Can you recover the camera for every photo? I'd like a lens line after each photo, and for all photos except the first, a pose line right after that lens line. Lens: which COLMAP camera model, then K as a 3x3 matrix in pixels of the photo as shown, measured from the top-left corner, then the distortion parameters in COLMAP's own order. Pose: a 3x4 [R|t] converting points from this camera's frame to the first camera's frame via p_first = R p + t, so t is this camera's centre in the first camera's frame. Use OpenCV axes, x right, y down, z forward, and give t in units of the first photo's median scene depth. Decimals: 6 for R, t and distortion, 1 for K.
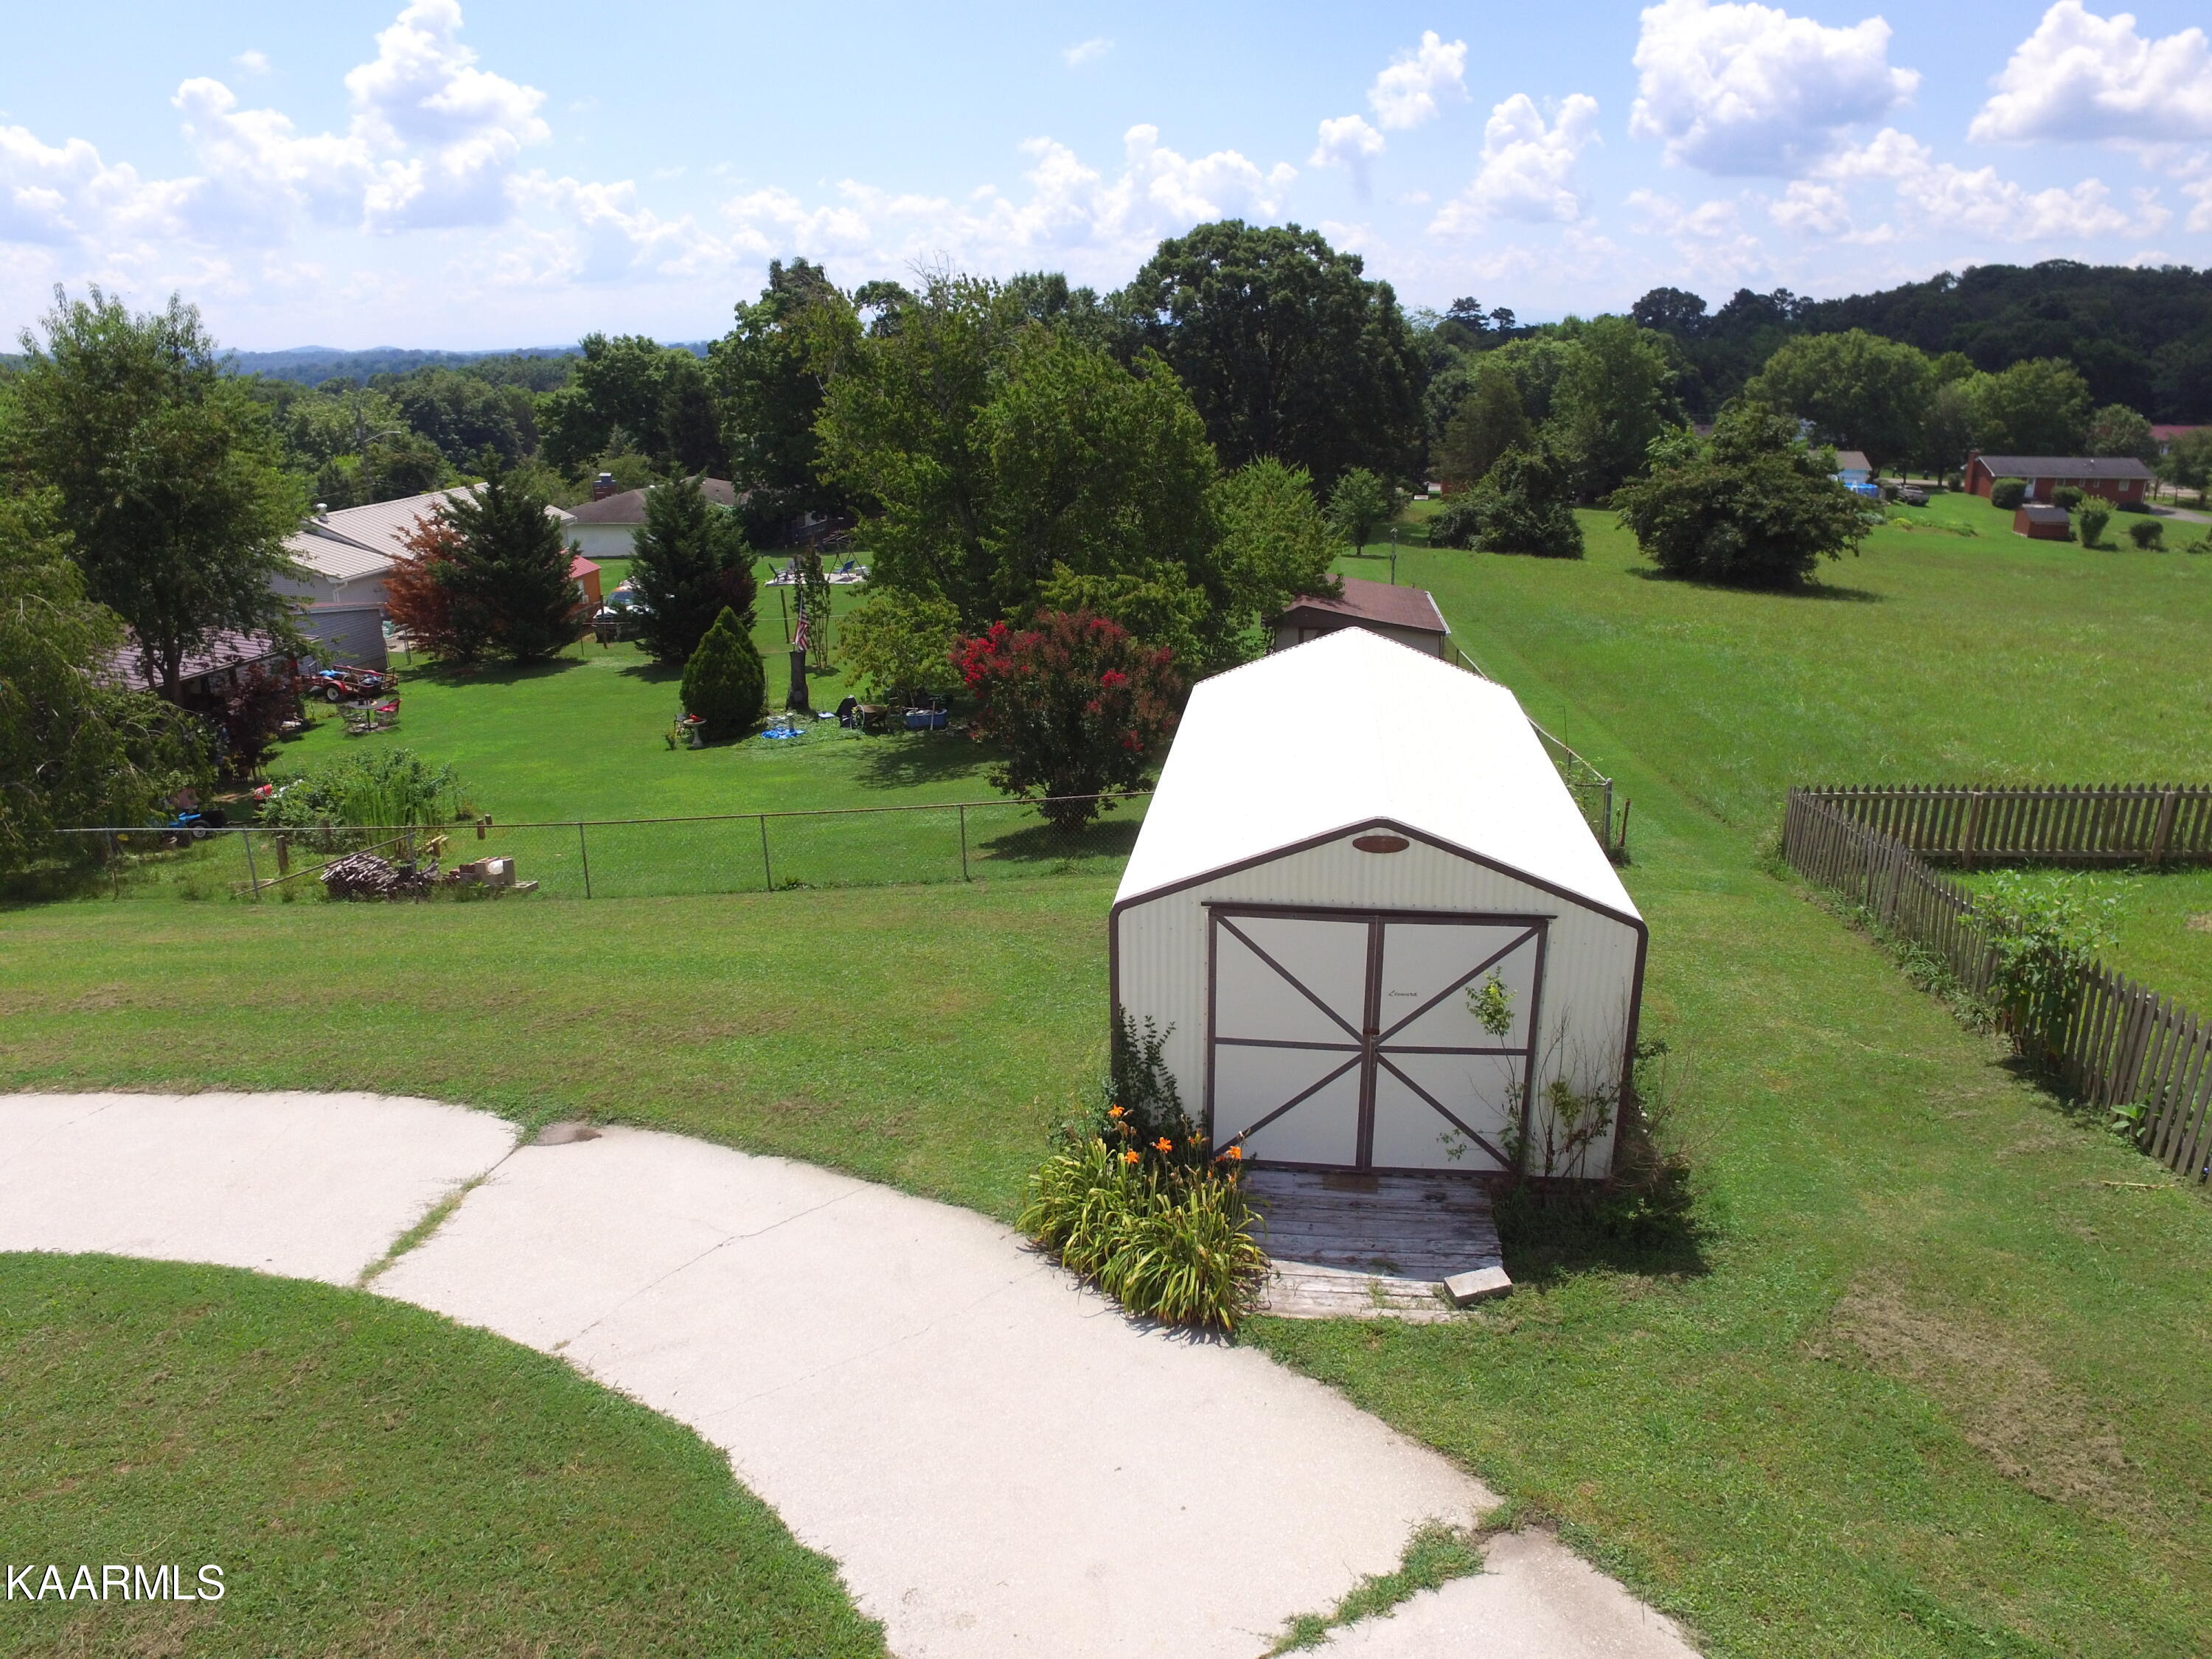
lens RADIAL K [[1483.8, 0, 1108.3], [0, 1483.8, 811.1], [0, 0, 1]] dist [-0.125633, 0.089325]
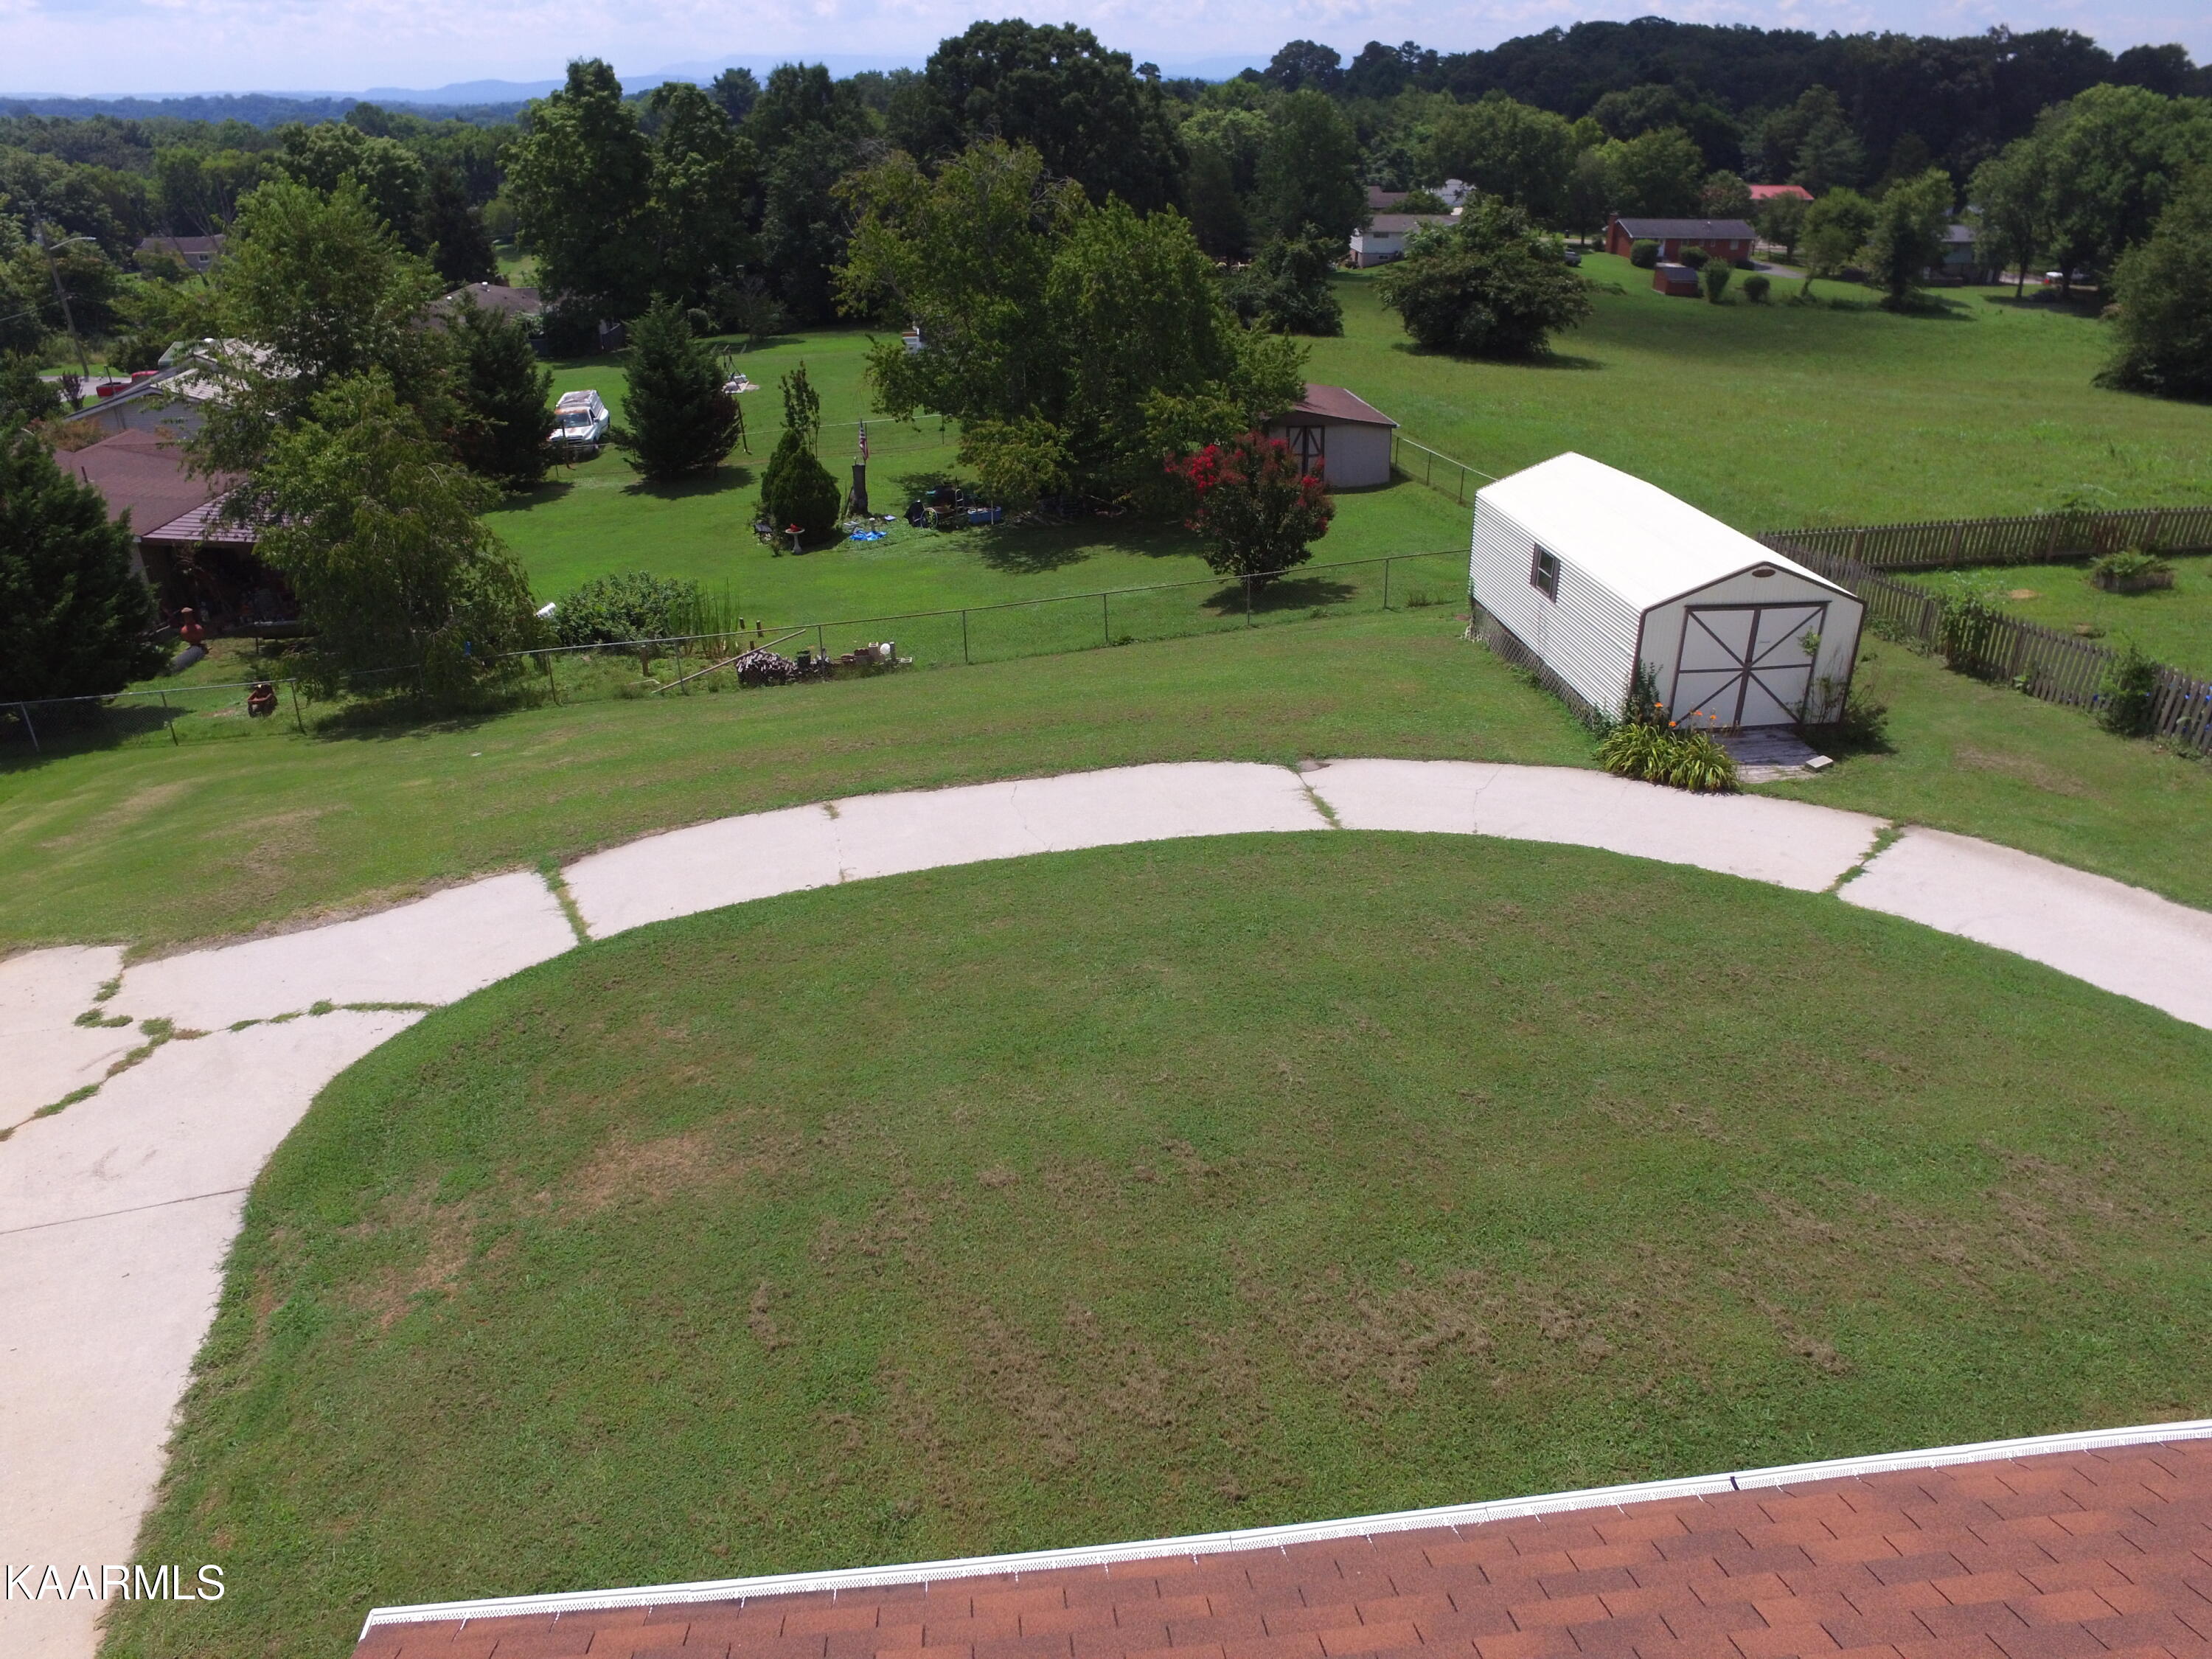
lens RADIAL K [[1483.8, 0, 1108.3], [0, 1483.8, 811.1], [0, 0, 1]] dist [-0.125633, 0.089325]
pose [[0.968681, -0.107526, 0.223819, -0.149014], [0.071865, 0.984203, 0.161799, -0.005539], [-0.237681, -0.140647, 0.961107, -0.103379]]
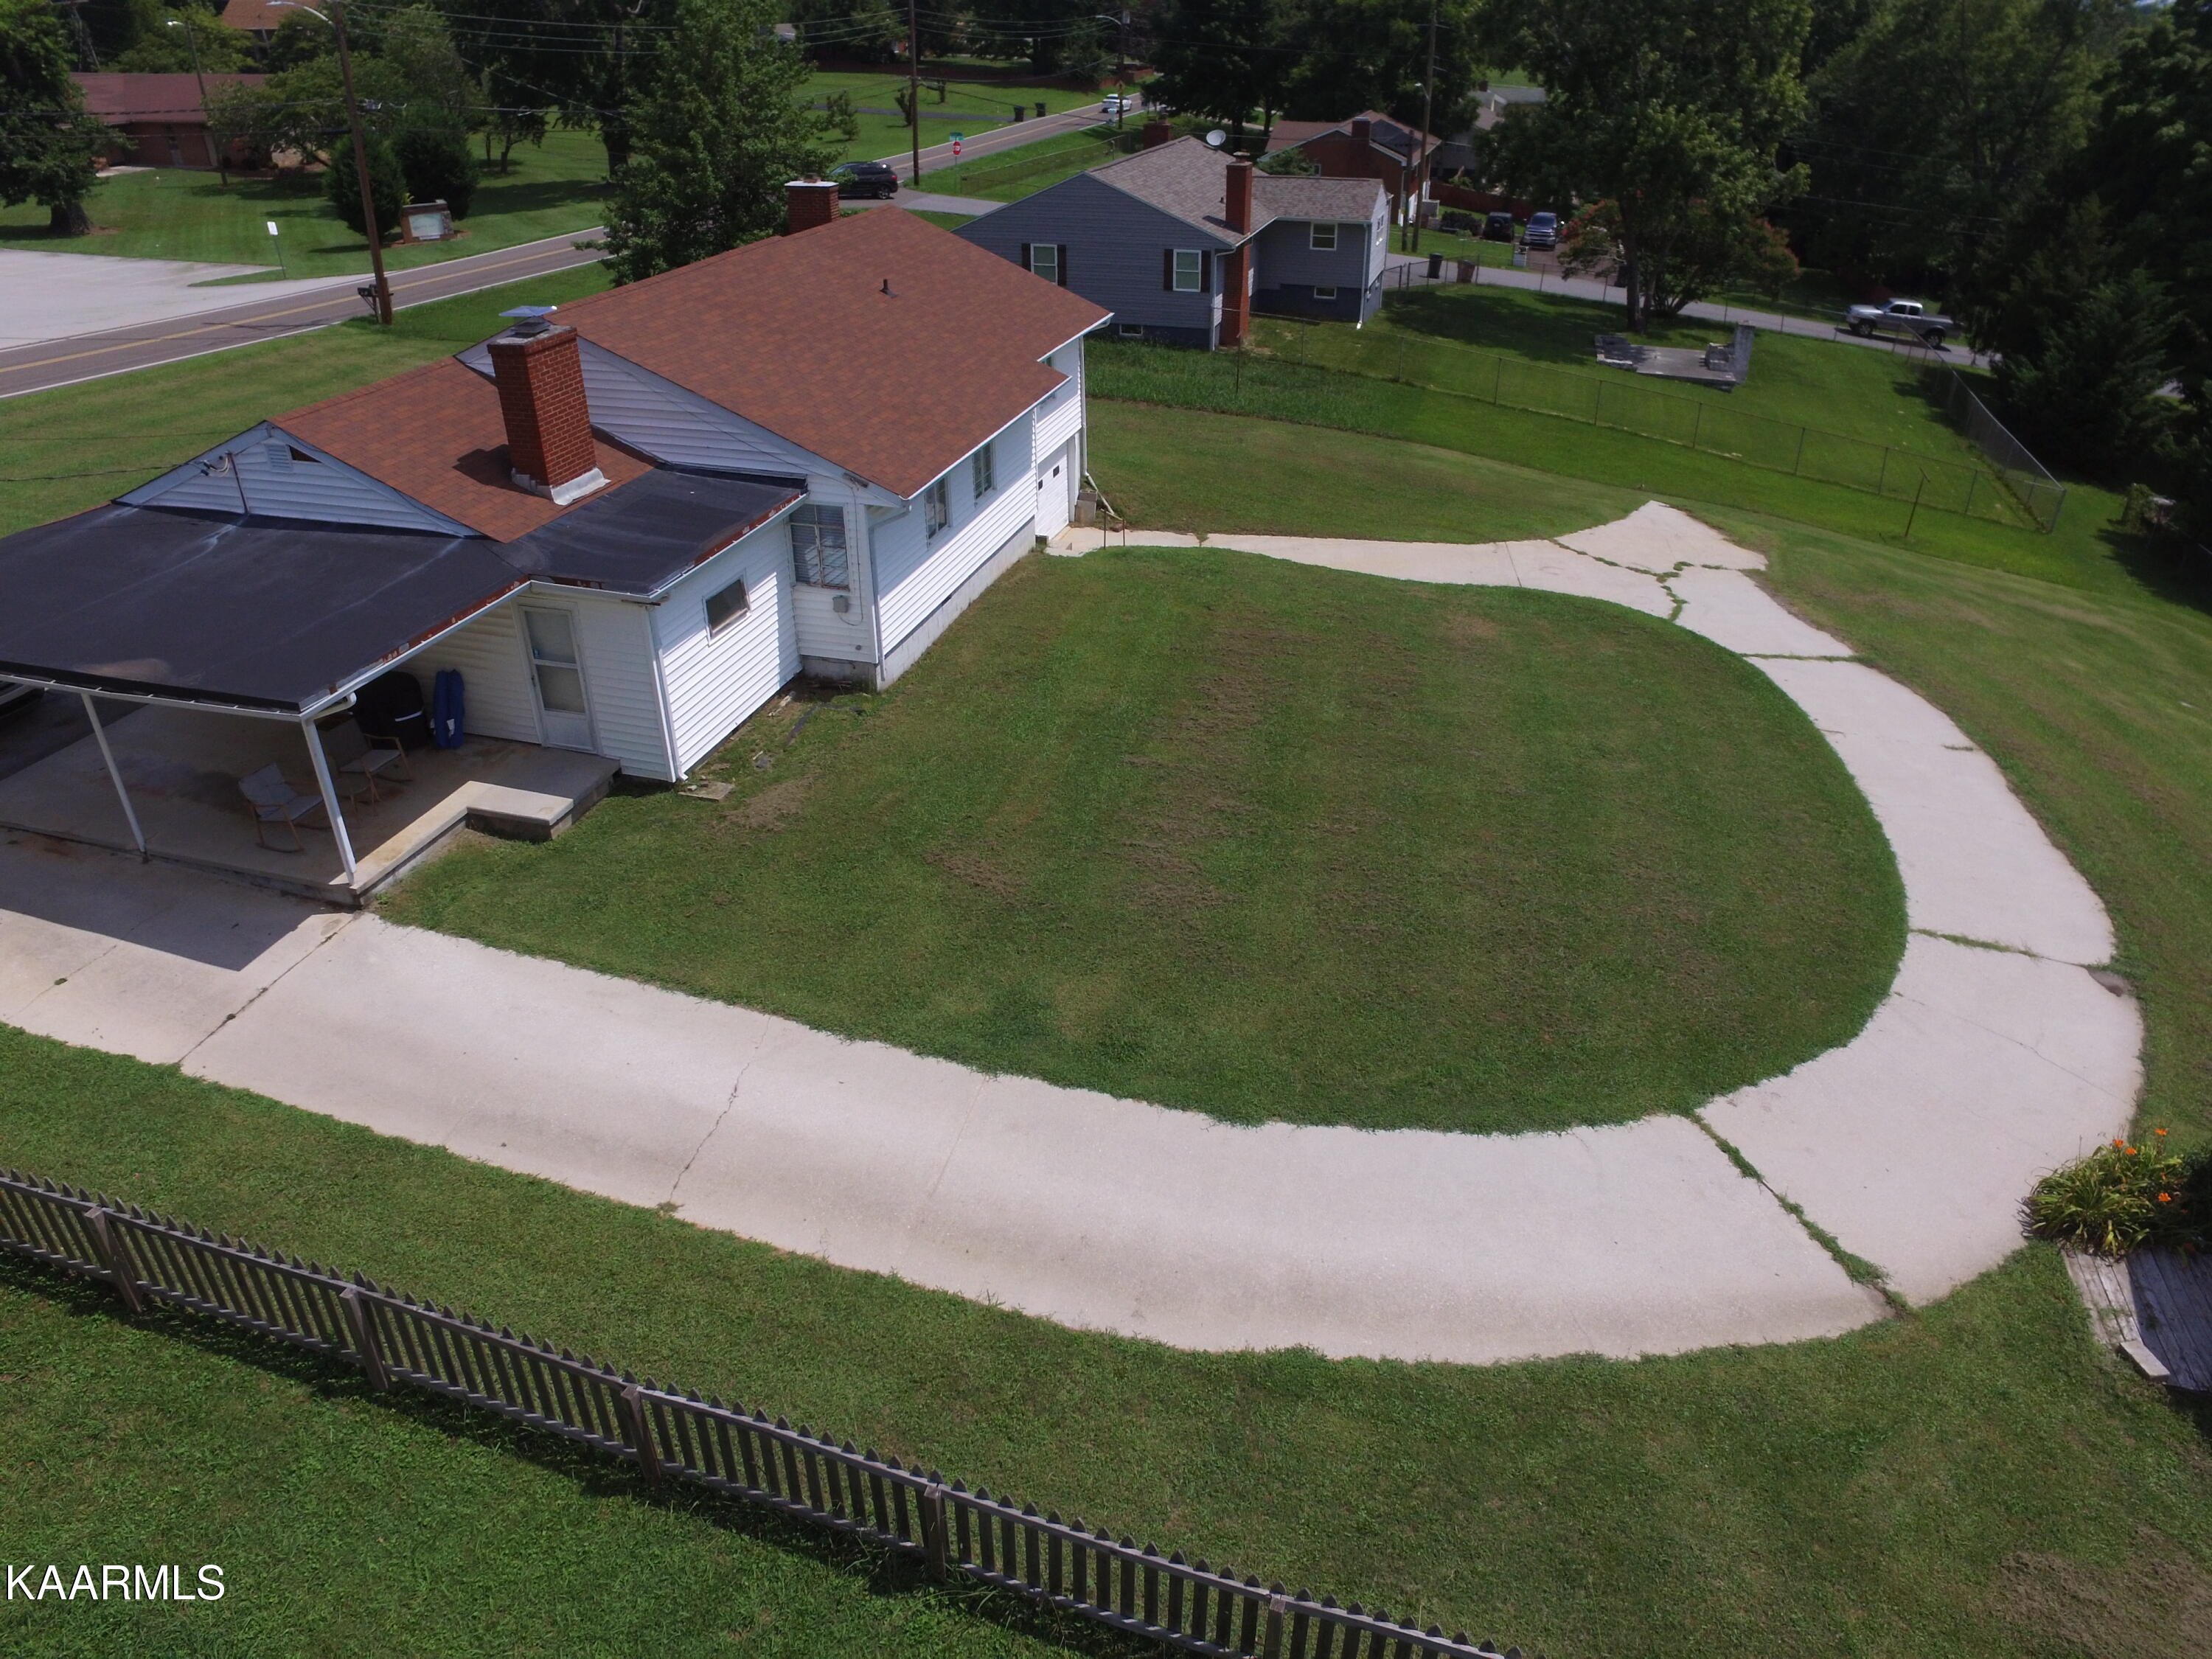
lens RADIAL K [[1483.8, 0, 1108.3], [0, 1483.8, 811.1], [0, 0, 1]] dist [-0.125633, 0.089325]
pose [[-0.145319, 0.494586, -0.856894, 0.145541], [-0.300493, 0.803112, 0.514504, -0.056589], [0.942649, 0.332258, 0.031912, -0.019370]]
